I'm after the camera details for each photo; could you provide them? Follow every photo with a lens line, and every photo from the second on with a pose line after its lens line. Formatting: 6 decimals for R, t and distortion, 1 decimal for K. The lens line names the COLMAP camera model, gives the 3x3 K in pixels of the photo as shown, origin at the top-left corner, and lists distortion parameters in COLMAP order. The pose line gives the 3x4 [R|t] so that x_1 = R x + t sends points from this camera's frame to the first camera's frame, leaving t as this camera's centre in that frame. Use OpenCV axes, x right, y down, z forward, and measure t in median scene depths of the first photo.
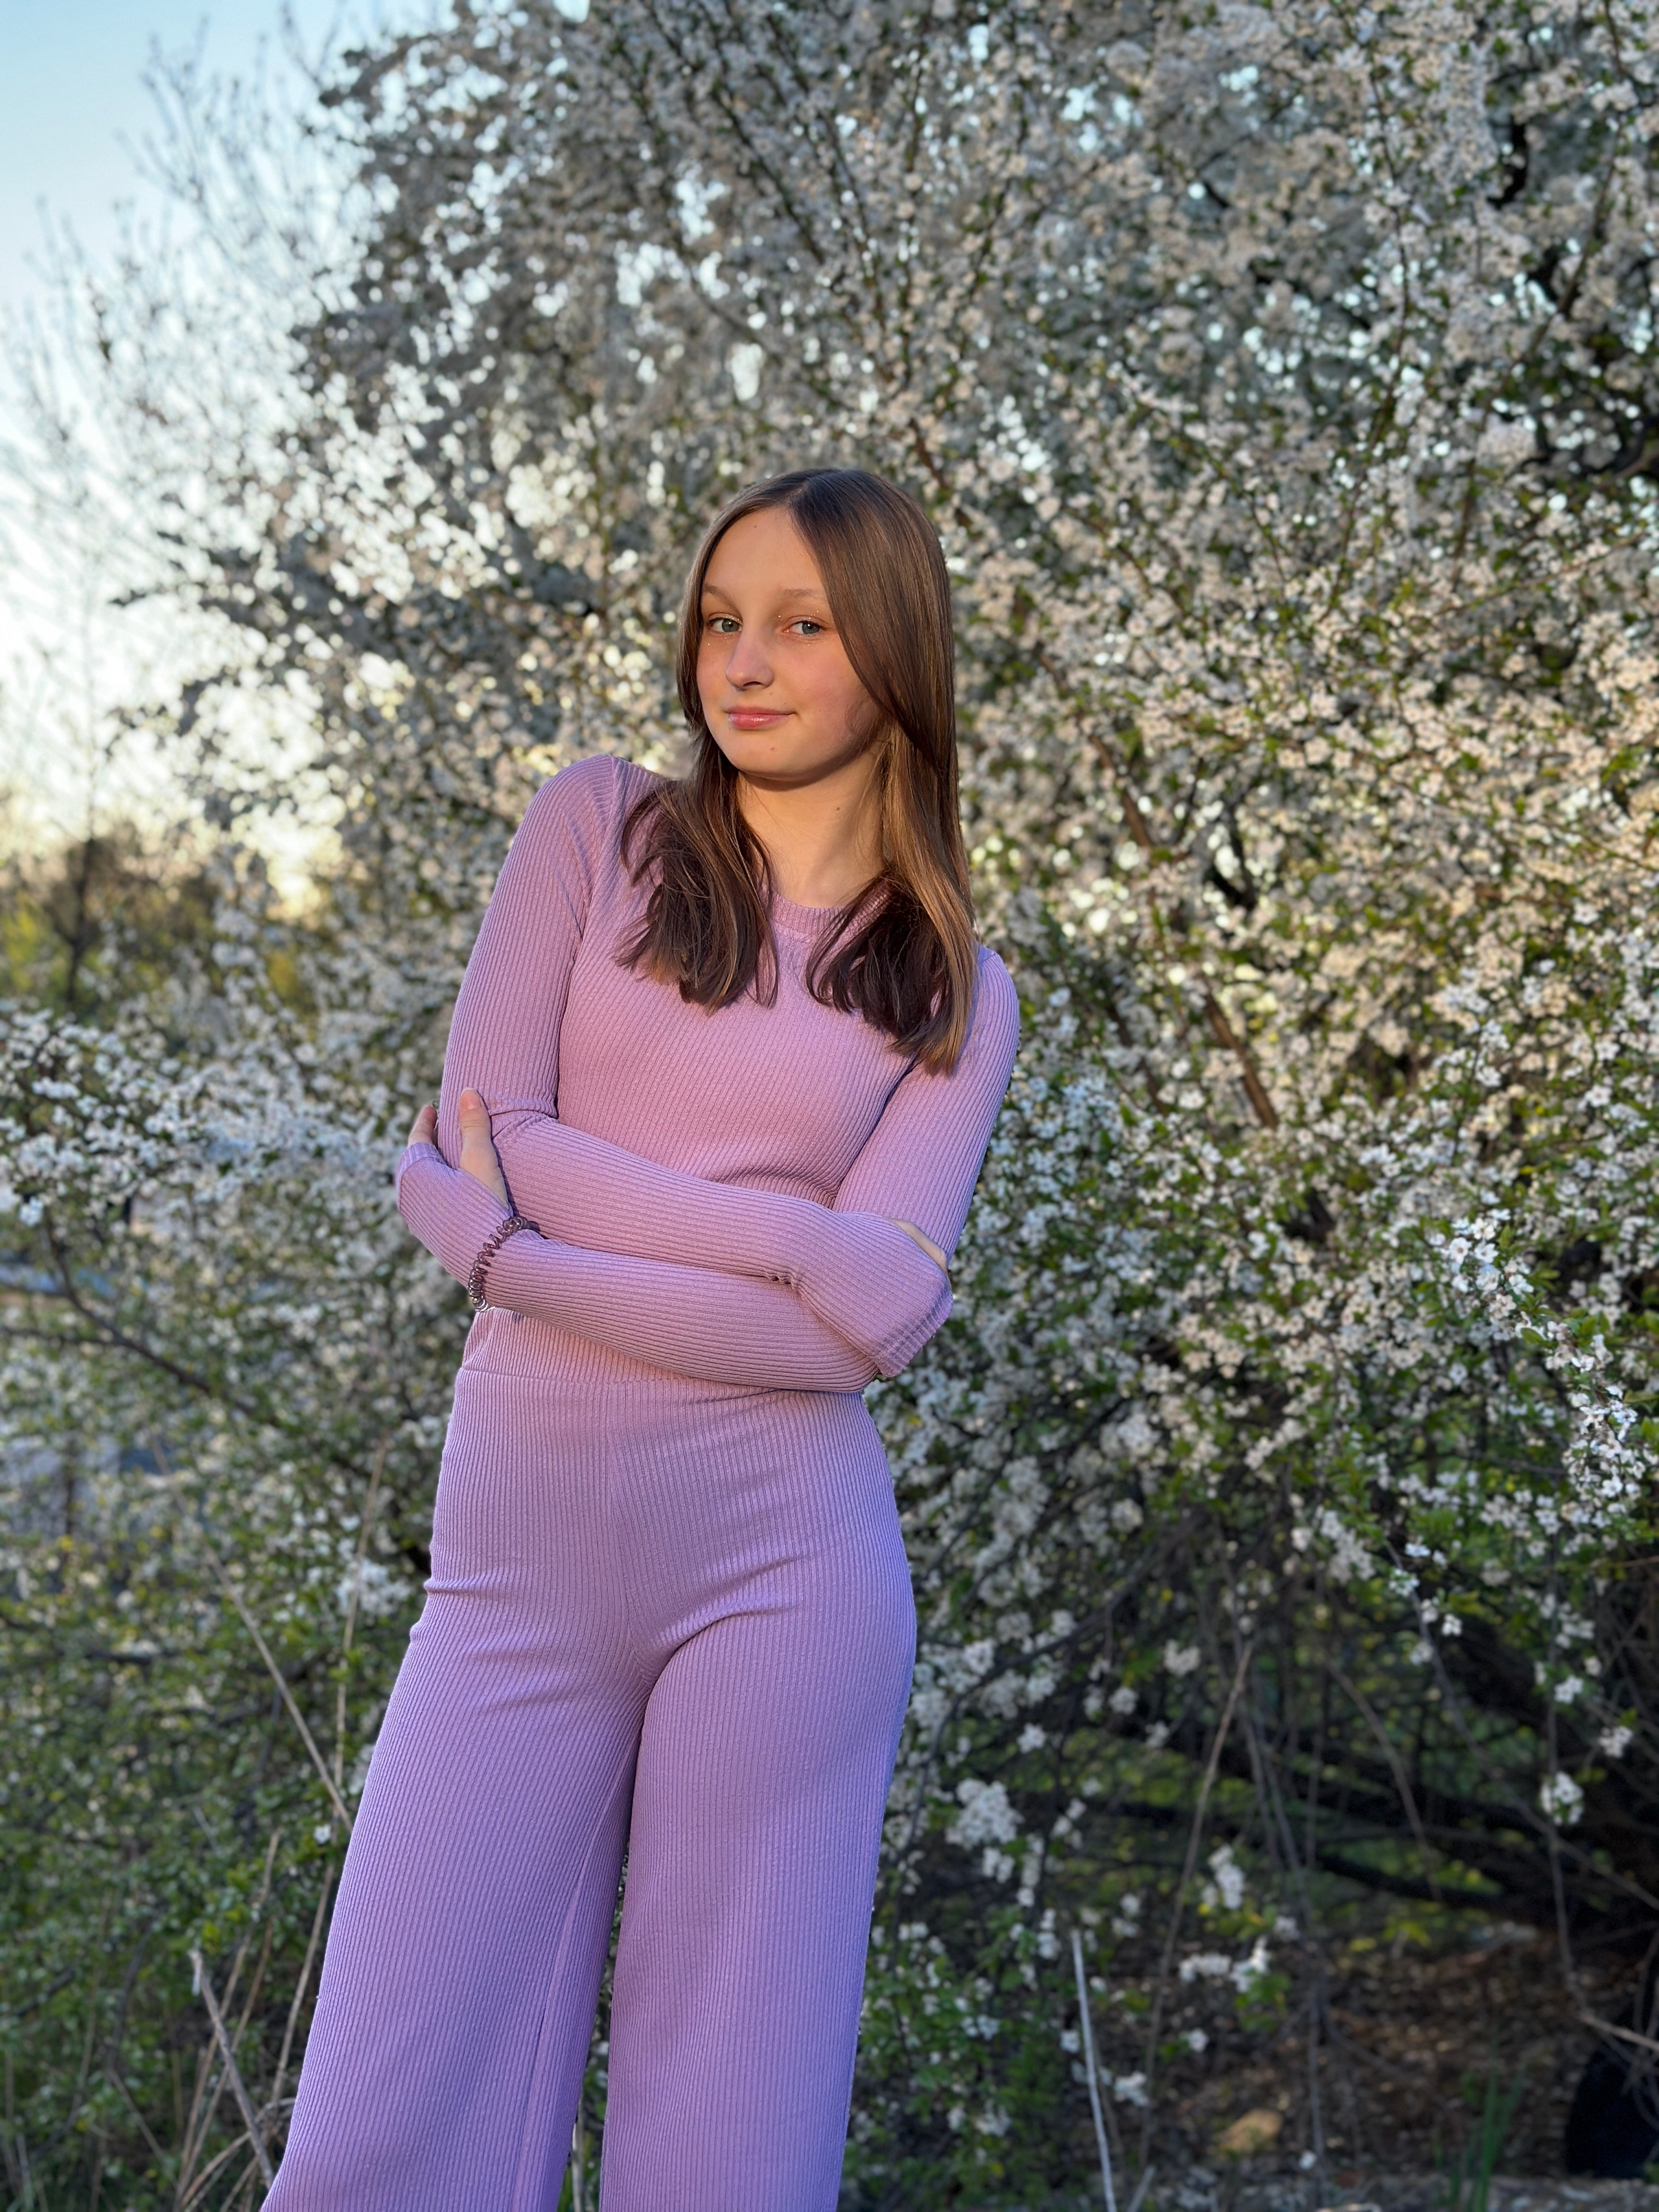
lens RADIAL K [[3153.6, 0, 829.5], [0, 3153.6, 1106.0], [0, 0, 1]] dist [0.237644, 0.005804]
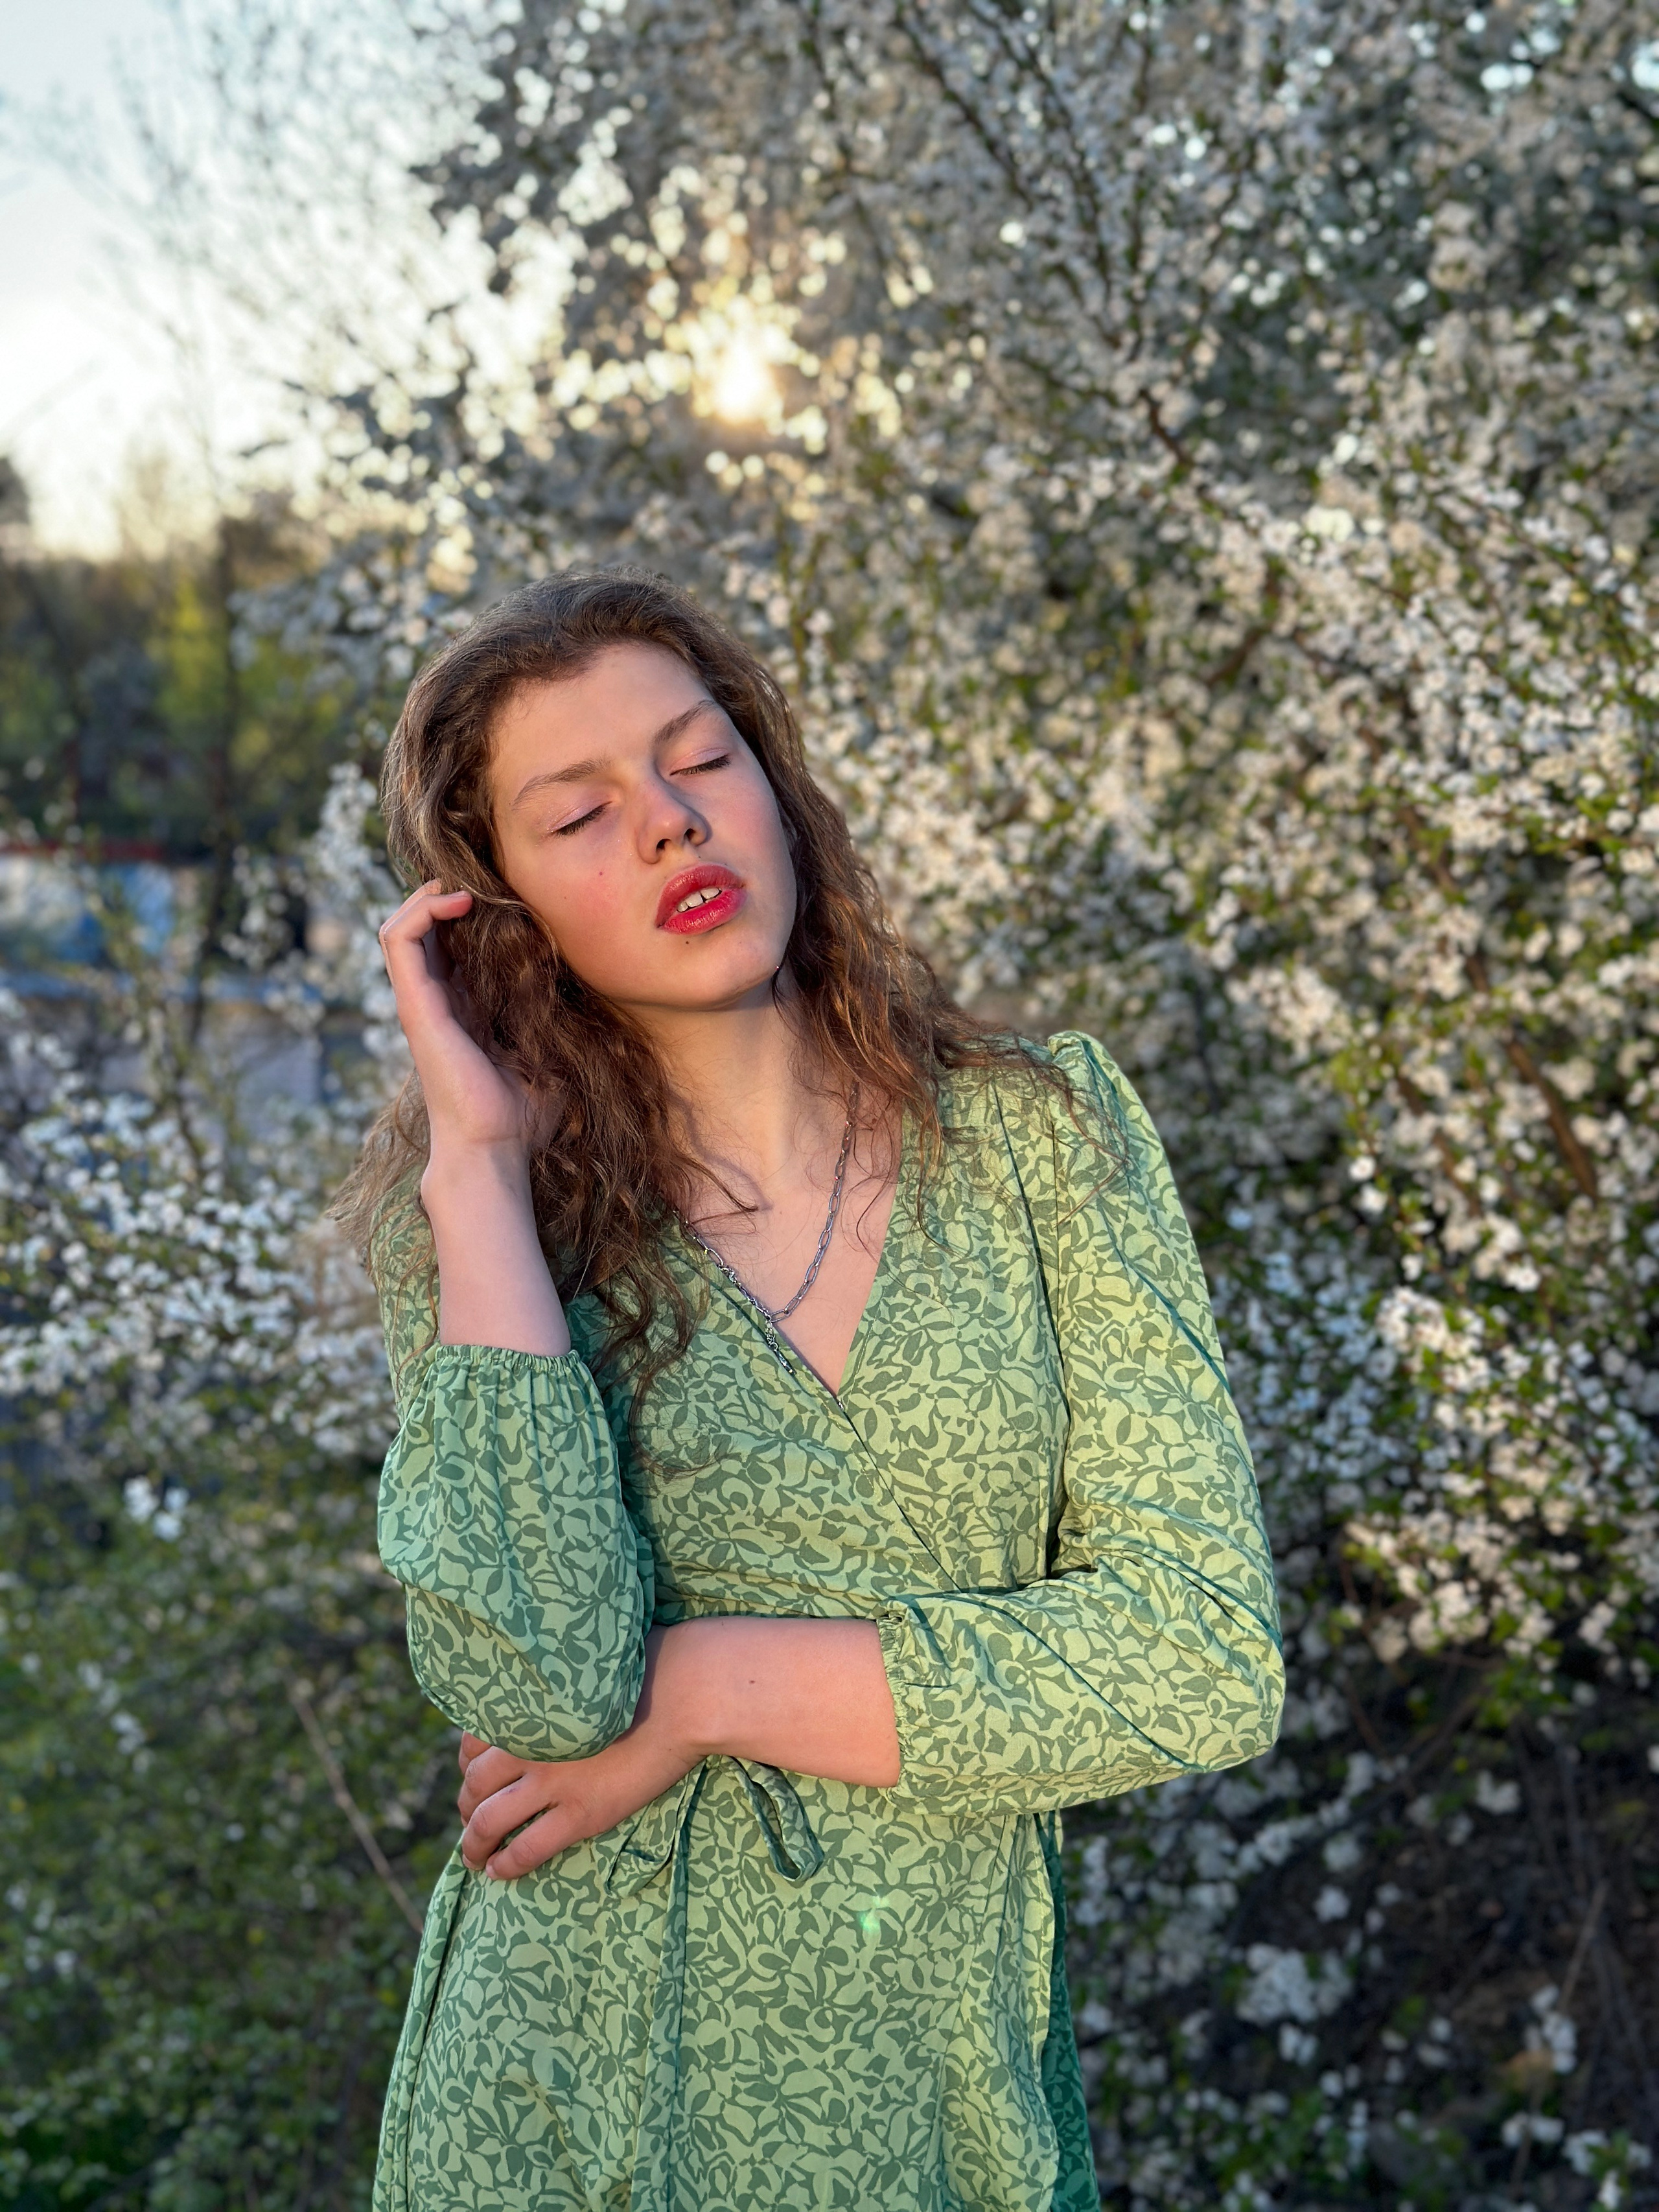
lens RADIAL K [[3089.7, 0, 829.5], [0, 3089.7, 1106.0], [0, 0, 1]] dist [0.152313, 0.013847]
pose [[0.997523, -0.039522, -0.058187, -0.016395], [0.047287, 0.989195, 0.138769, -0.149527], [0.052074, -0.141176, 0.988614, 0.162768]]
